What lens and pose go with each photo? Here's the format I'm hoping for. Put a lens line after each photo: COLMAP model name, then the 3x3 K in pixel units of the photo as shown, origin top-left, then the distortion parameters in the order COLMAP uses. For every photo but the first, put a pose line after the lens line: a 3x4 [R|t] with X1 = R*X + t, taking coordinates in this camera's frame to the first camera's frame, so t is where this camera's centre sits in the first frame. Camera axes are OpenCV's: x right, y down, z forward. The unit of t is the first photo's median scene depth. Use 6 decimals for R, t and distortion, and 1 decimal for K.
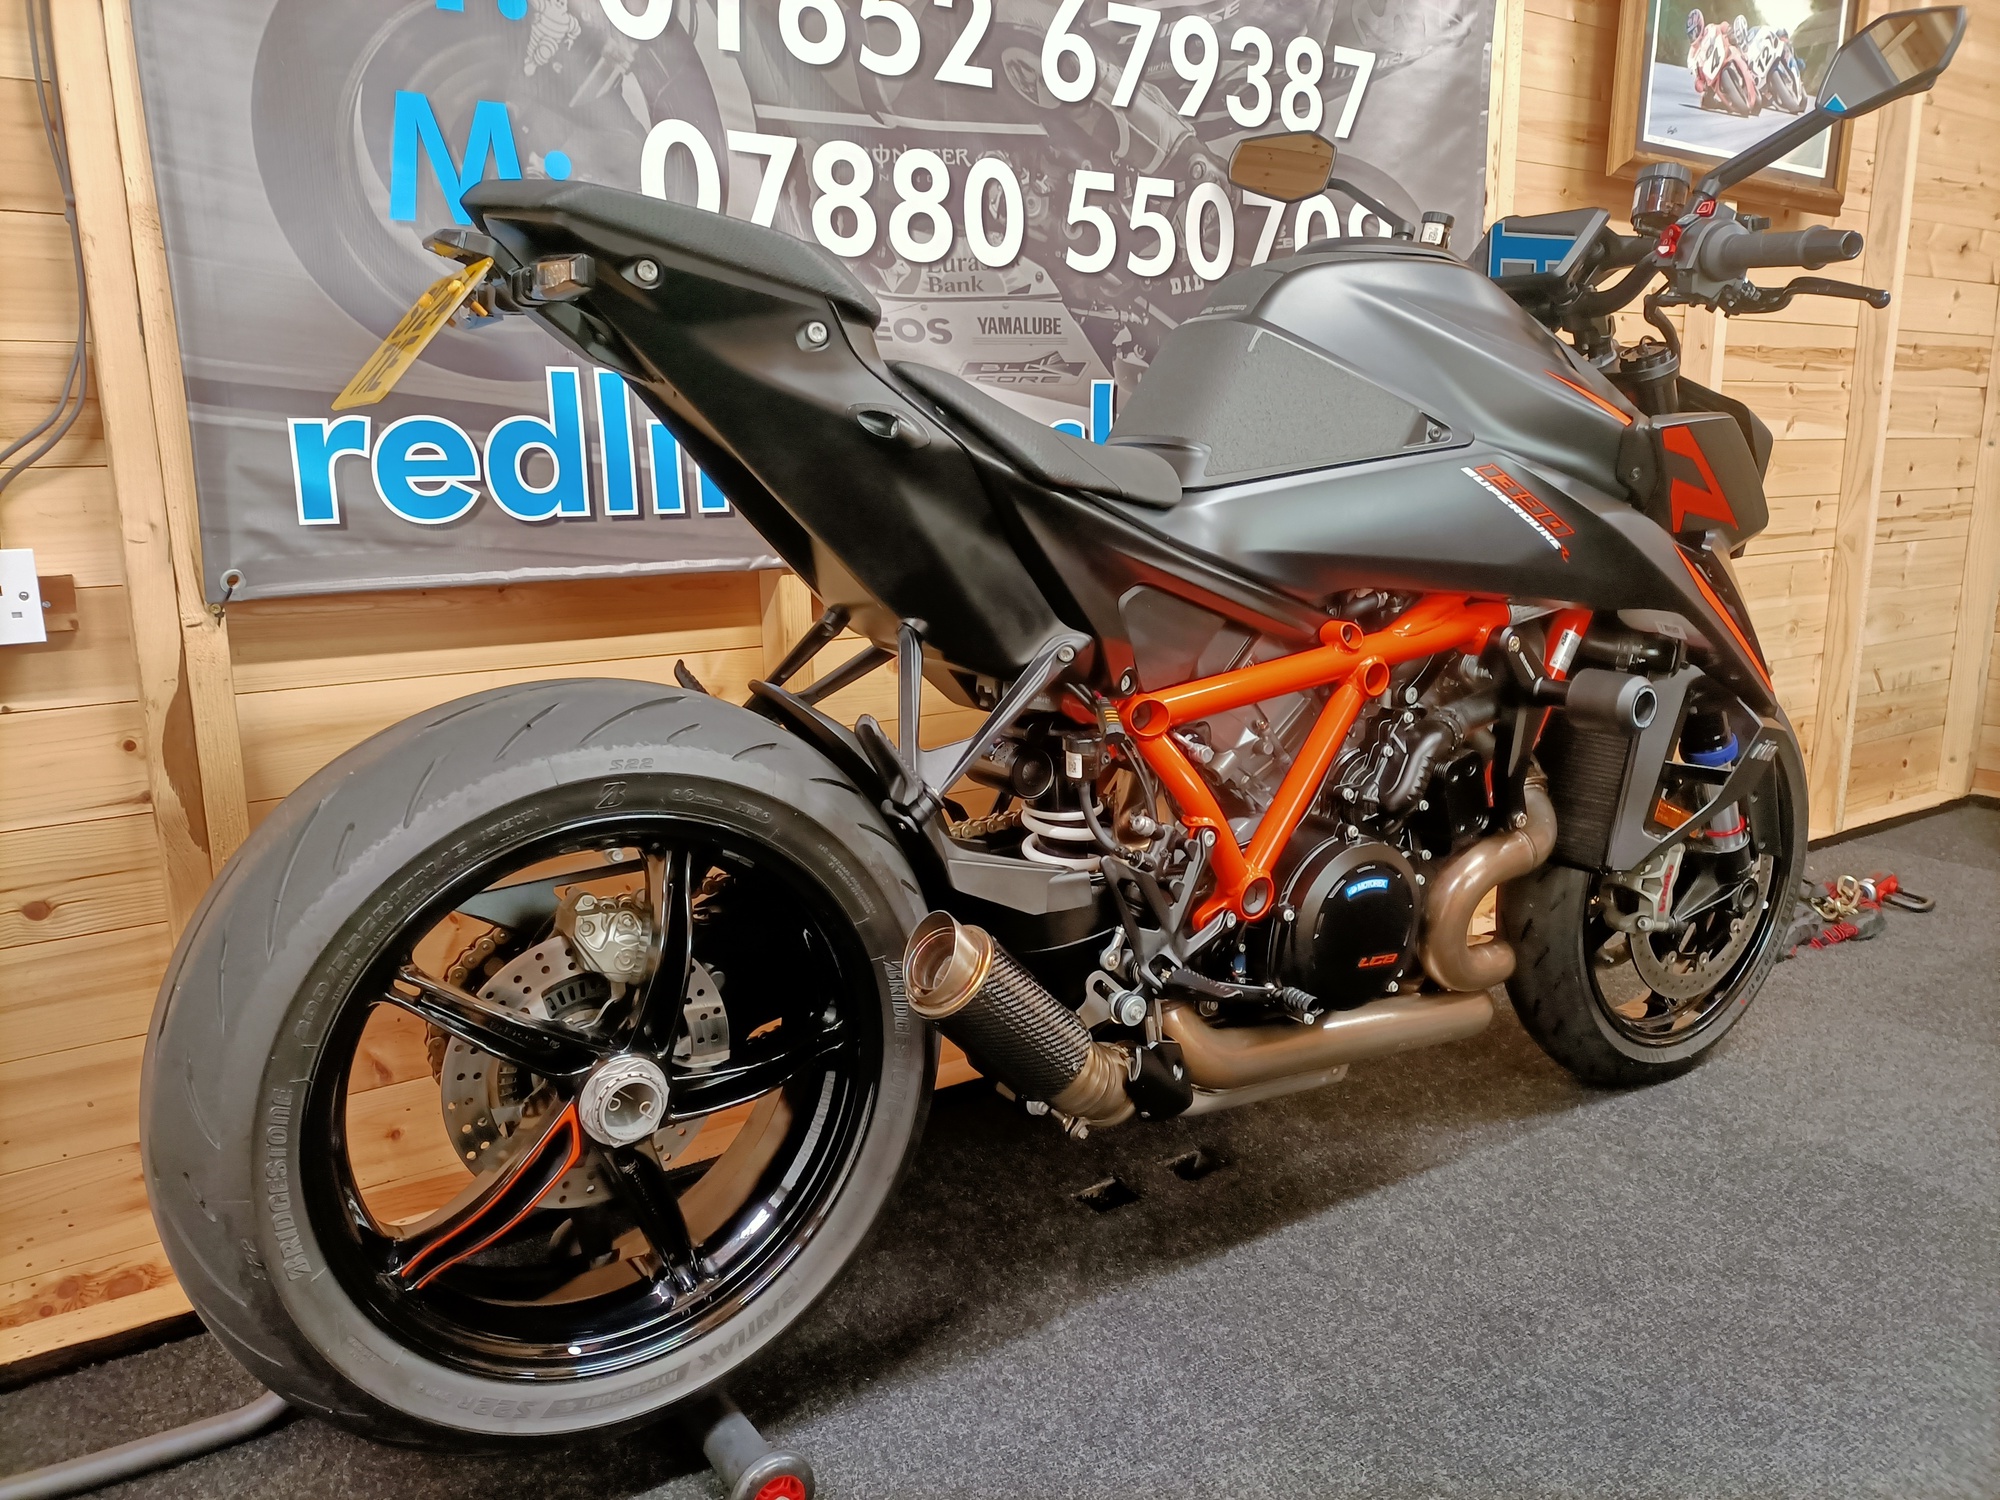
lens RADIAL K [[1509.6, 0, 980.6], [0, 1509.6, 753.2], [0, 0, 1]] dist [0.032636, -0.062126]
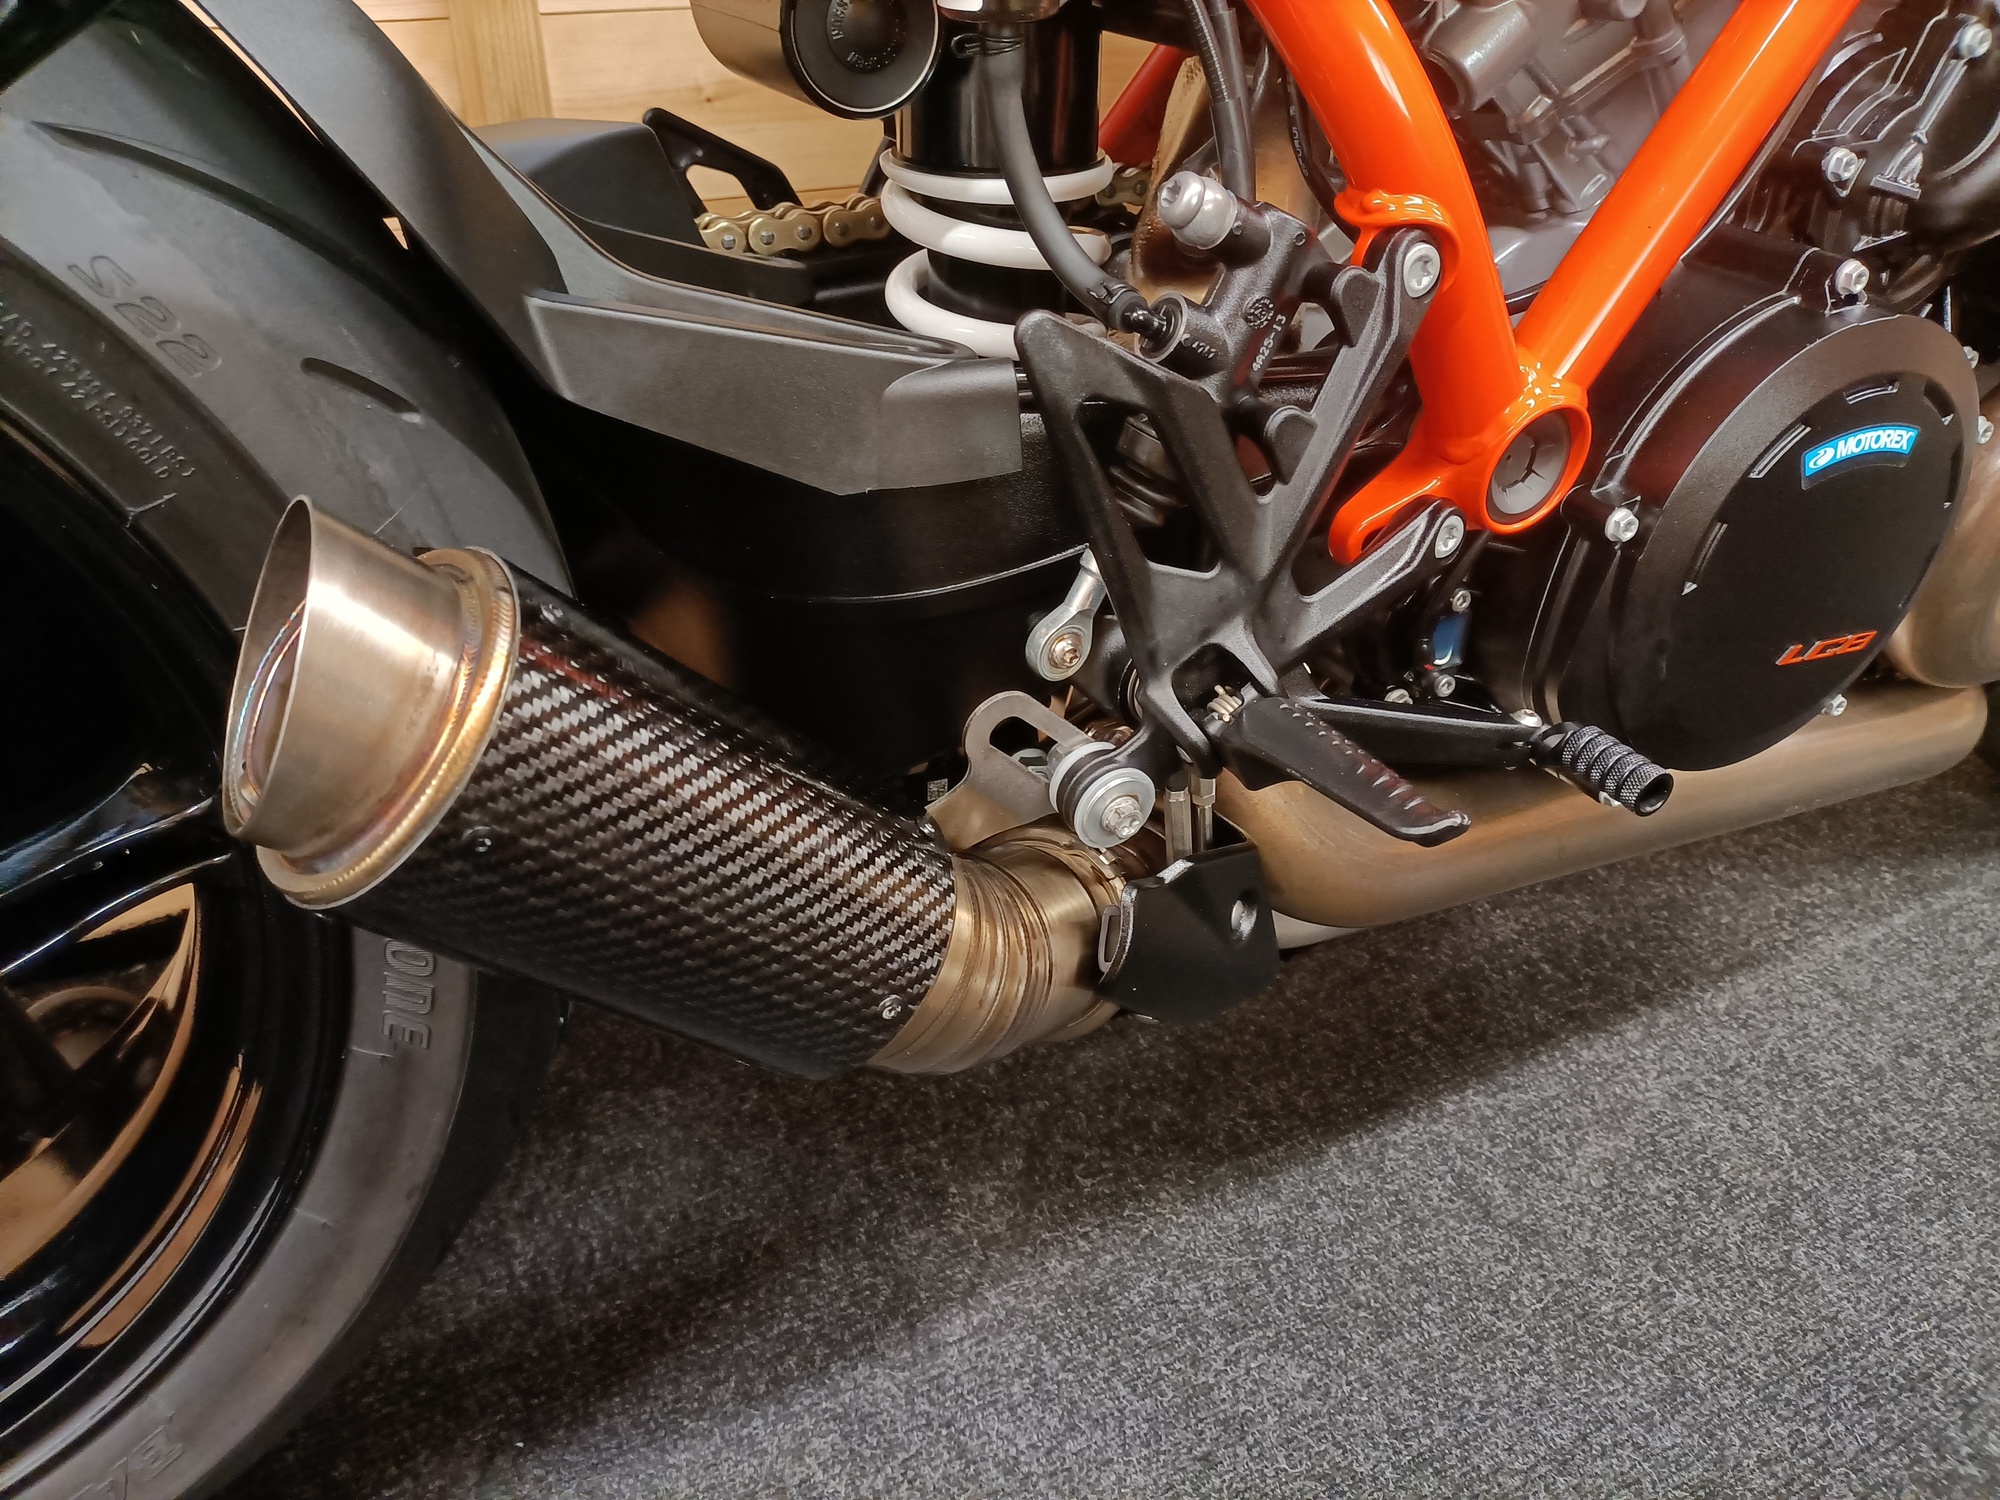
lens RADIAL K [[1490.9, 0, 1000.0], [0, 1490.9, 750.0], [0, 0, 1]] dist [0.030345, -0.049229]
pose [[0.995241, 0.069167, -0.068641, 0.078055], [-0.042027, 0.940192, 0.338042, 0.039897], [0.087917, -0.333549, 0.938625, 0.556317]]
